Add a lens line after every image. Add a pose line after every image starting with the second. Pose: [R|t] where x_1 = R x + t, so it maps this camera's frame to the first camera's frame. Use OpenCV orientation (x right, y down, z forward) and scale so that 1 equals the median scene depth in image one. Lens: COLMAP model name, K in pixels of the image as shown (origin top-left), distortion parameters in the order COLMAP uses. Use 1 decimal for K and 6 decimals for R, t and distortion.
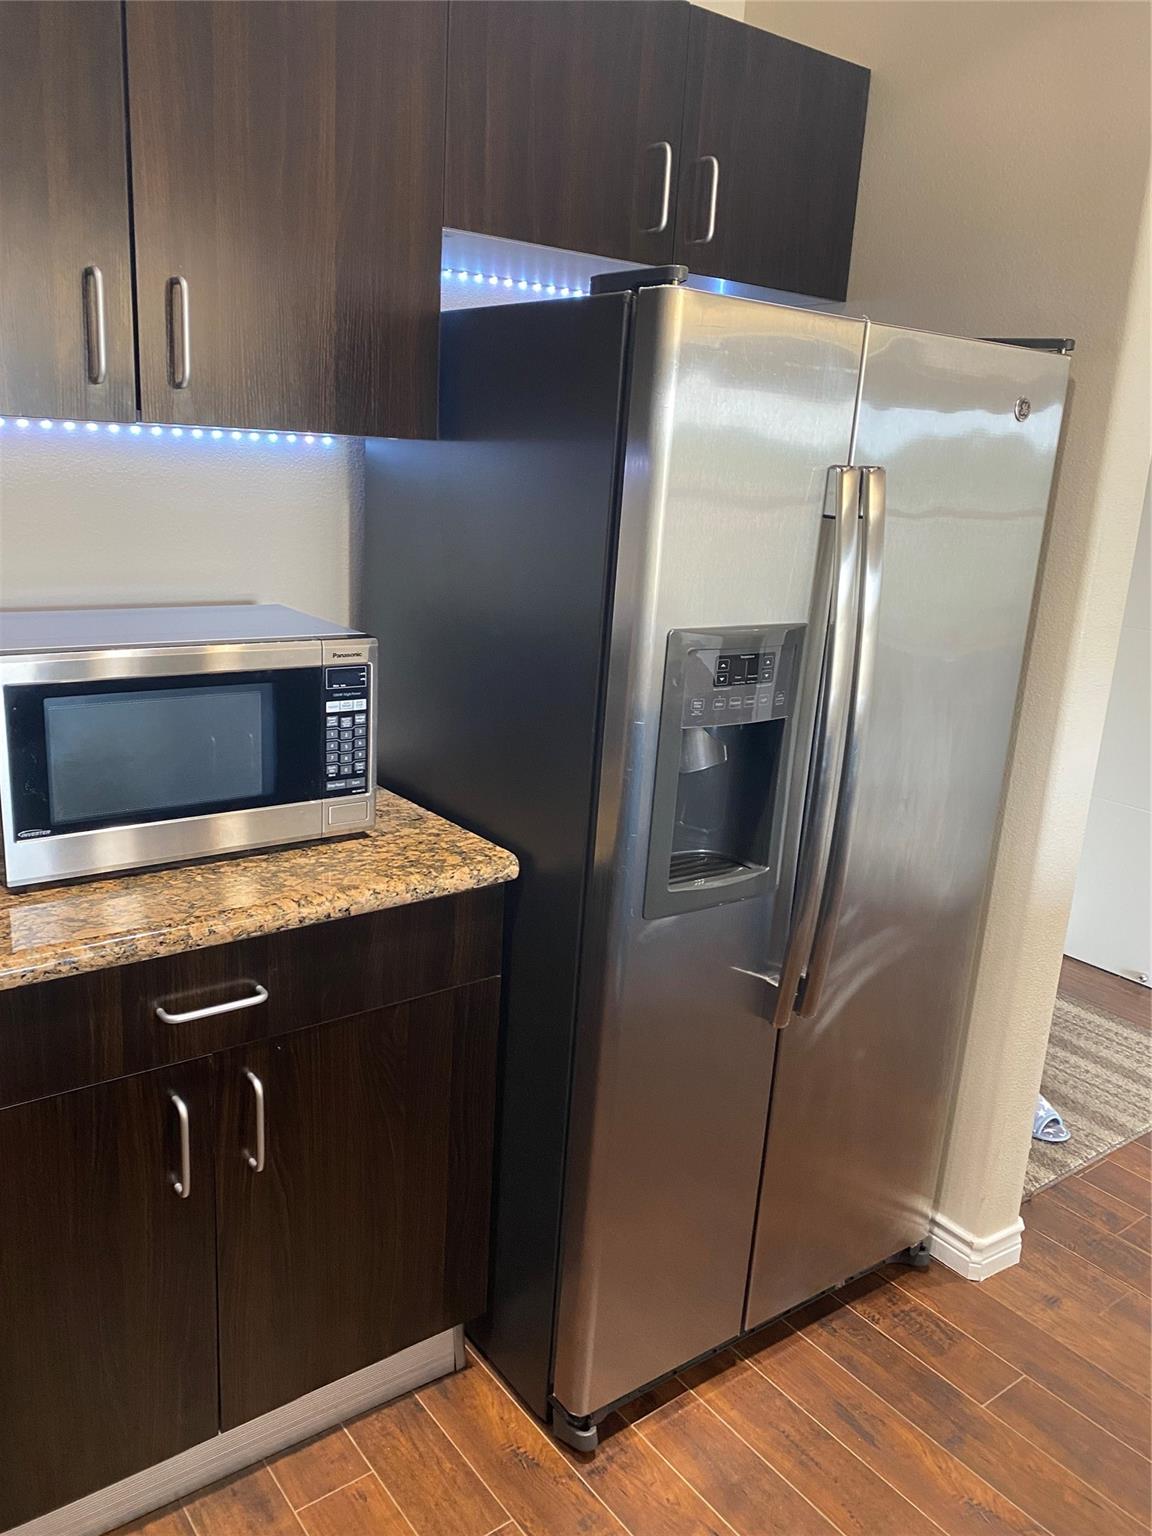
lens RADIAL K [[1184.4, 0, 576.0], [0, 1184.4, 768.0], [0, 0, 1]] dist [0.009209, 0.006453]
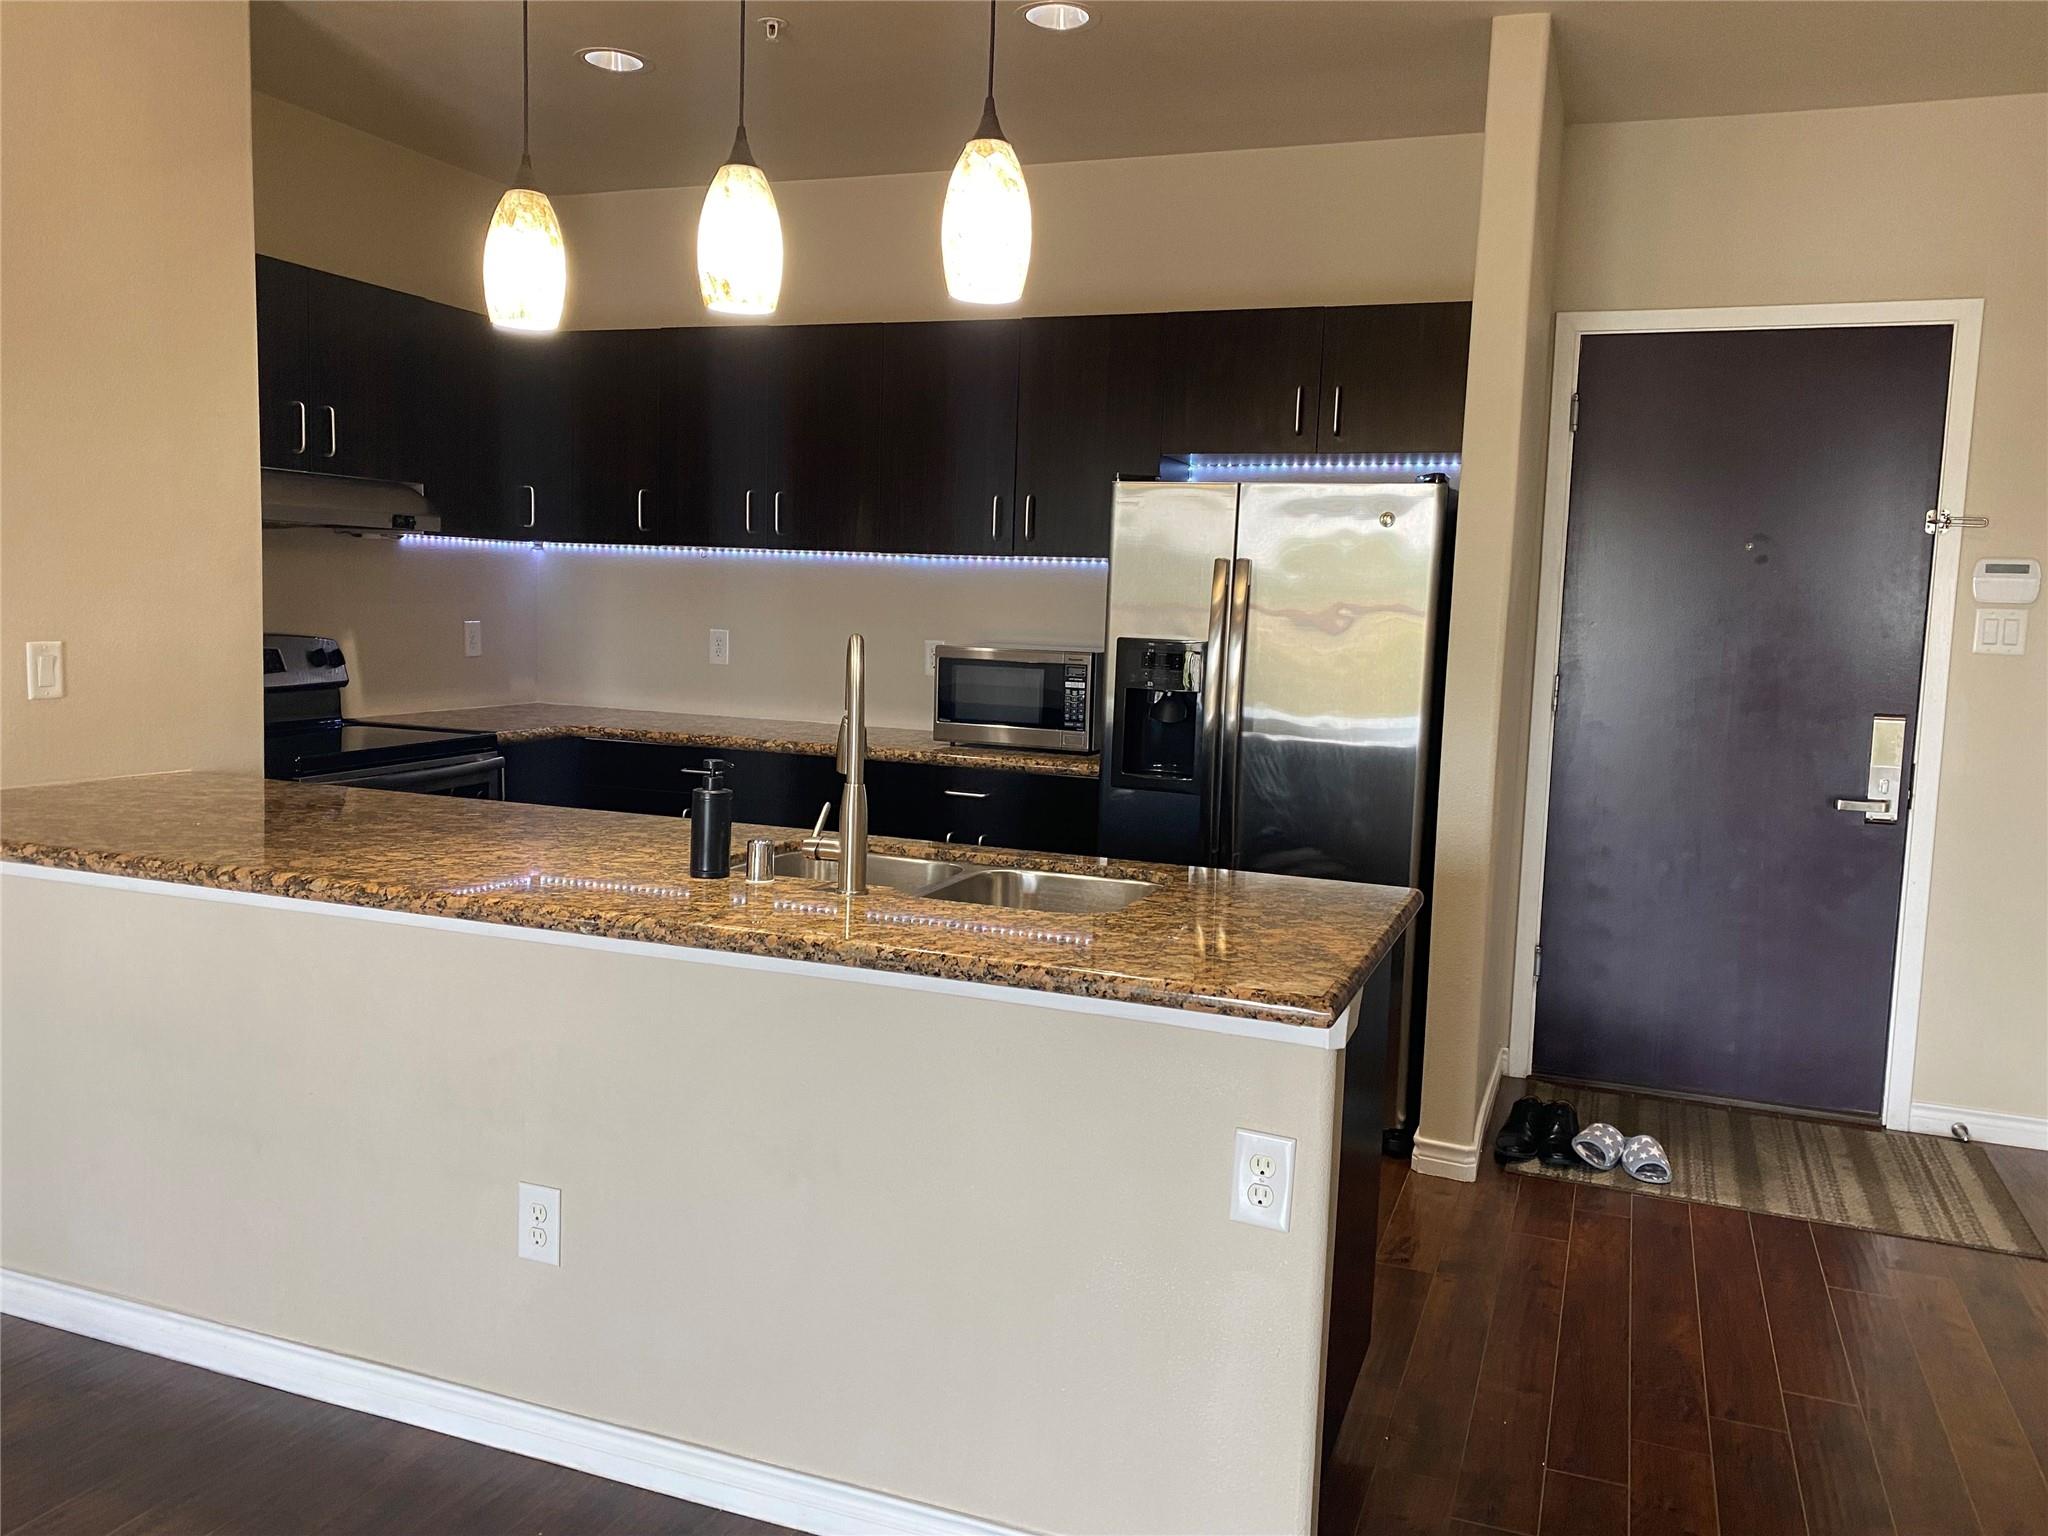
lens RADIAL K [[1579.2, 0, 1024.0], [0, 1579.2, 768.0], [0, 0, 1]] dist [0.009209, 0.006453]
pose [[0.521204, 0.053942, -0.851725, 2.077533], [-0.224019, 0.971652, -0.075550, 0.310508], [0.823506, 0.230180, 0.518513, -0.455346]]
